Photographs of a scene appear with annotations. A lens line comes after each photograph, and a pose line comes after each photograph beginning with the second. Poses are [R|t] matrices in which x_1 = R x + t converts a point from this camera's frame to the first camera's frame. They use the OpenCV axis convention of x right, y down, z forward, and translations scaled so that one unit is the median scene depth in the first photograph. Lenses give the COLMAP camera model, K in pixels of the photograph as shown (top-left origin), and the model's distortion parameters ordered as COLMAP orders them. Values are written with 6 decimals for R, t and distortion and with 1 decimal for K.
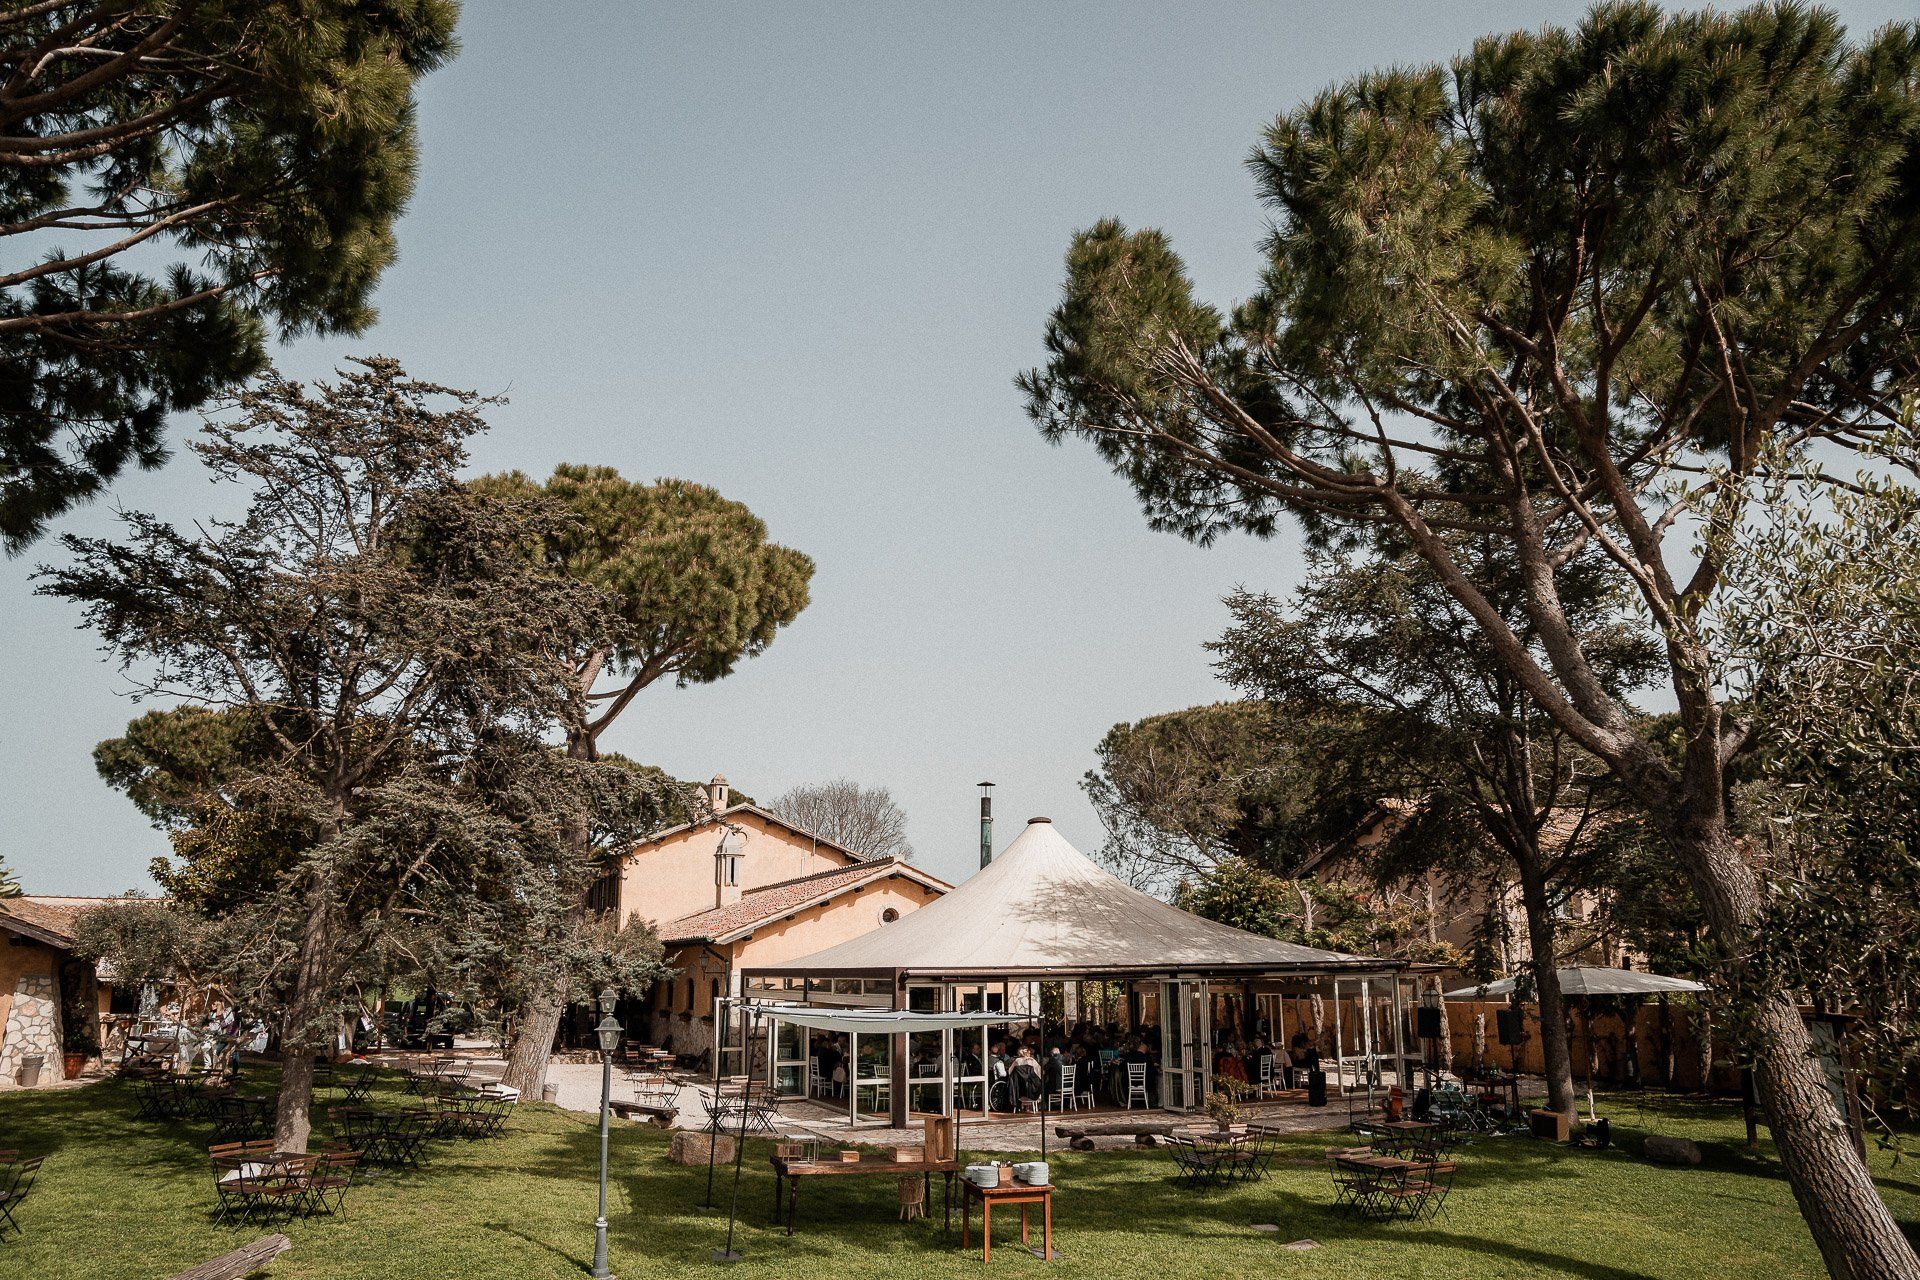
lens RADIAL K [[1493.9, 0, 960.0], [0, 1493.9, 640.0], [0, 0, 1]] dist [-0.139040, 0.134613]
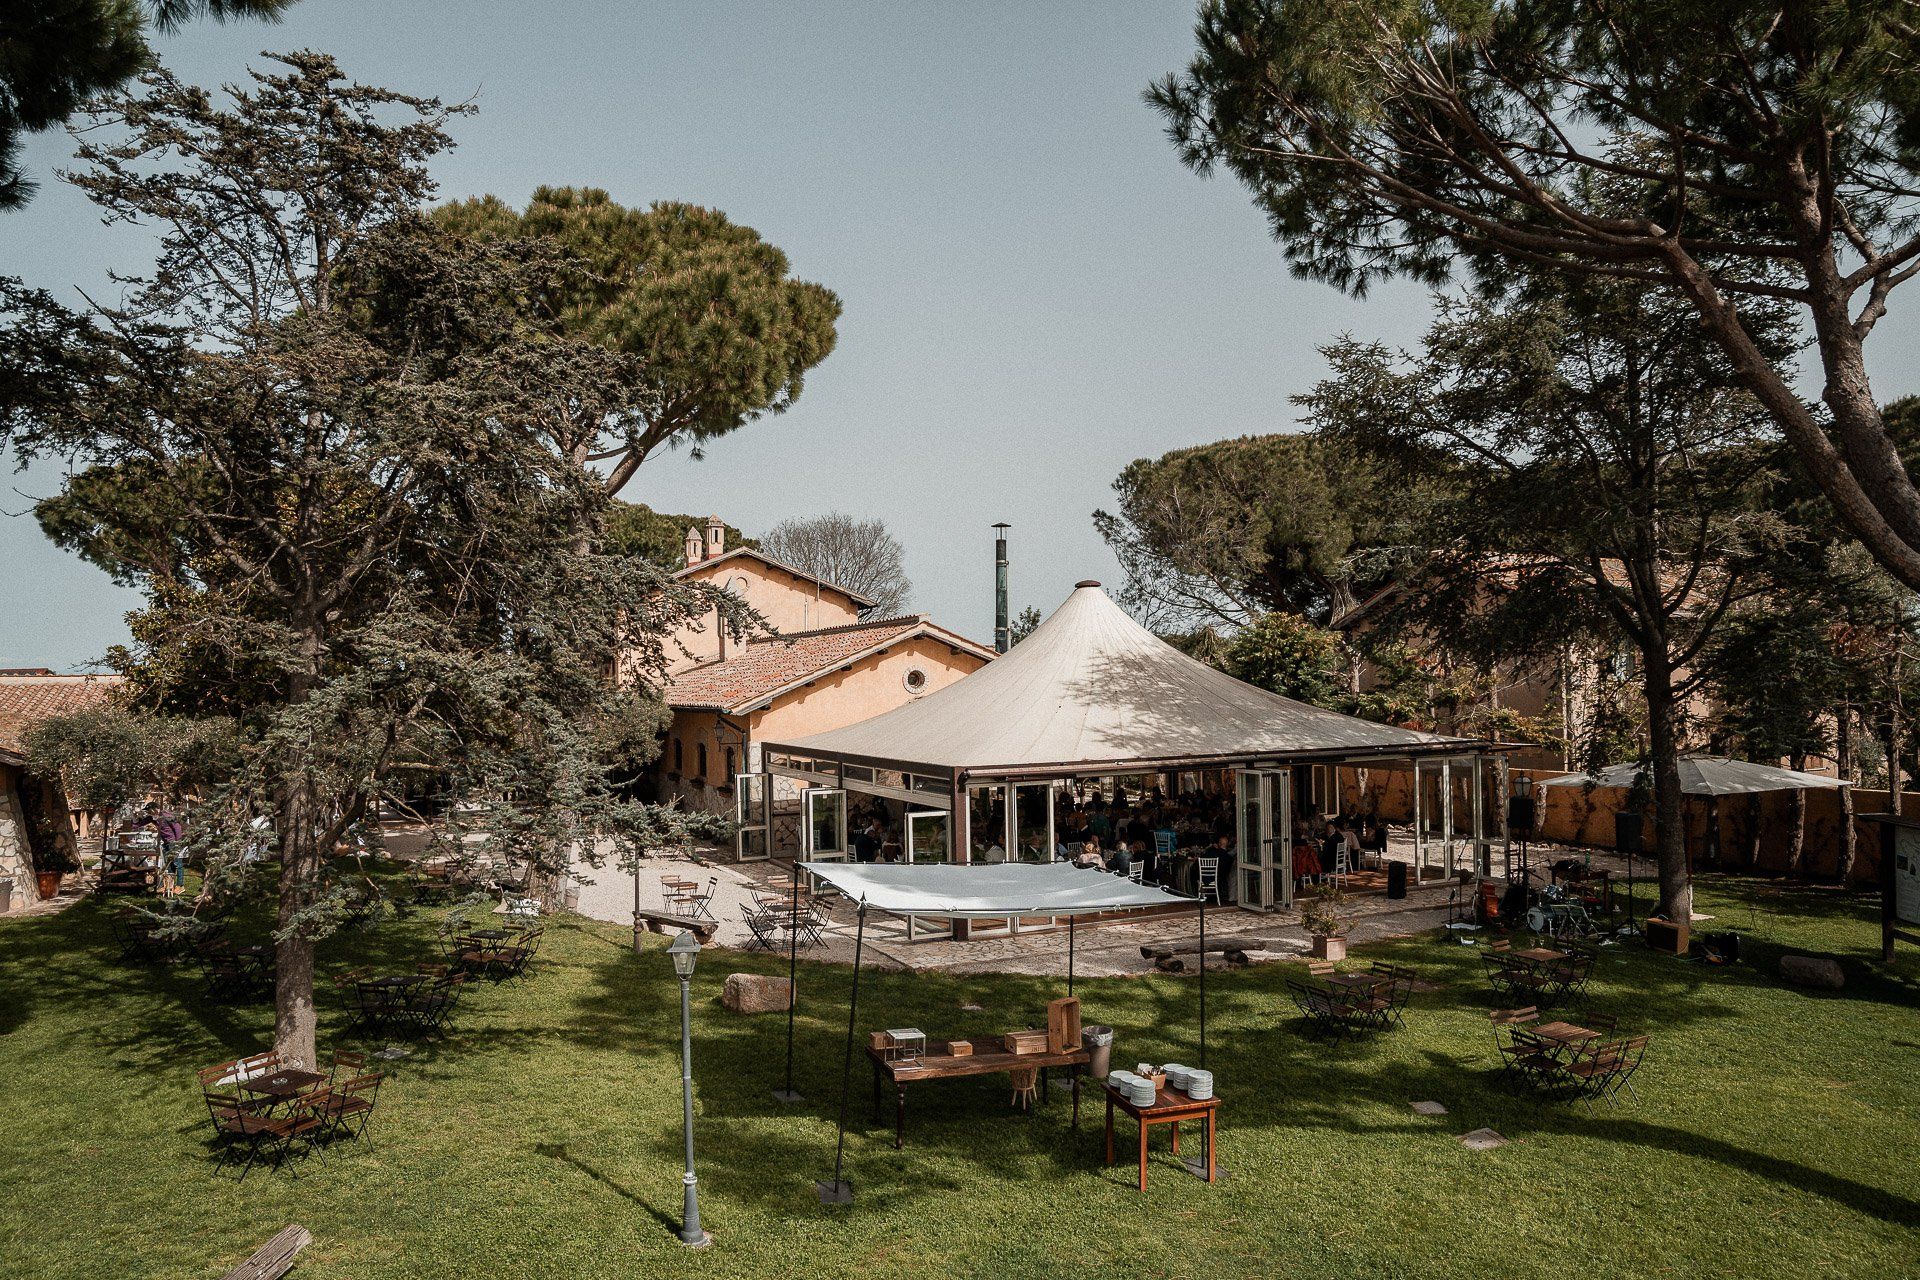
lens RADIAL K [[1458.3, 0, 965.9], [0, 1458.3, 689.1], [0, 0, 1]] dist [-0.127013, 0.112331]
pose [[0.999527, -0.012983, 0.027872, -0.064644], [0.006222, 0.973132, 0.230163, -0.030926], [-0.030111, -0.229881, 0.972753, 0.162517]]
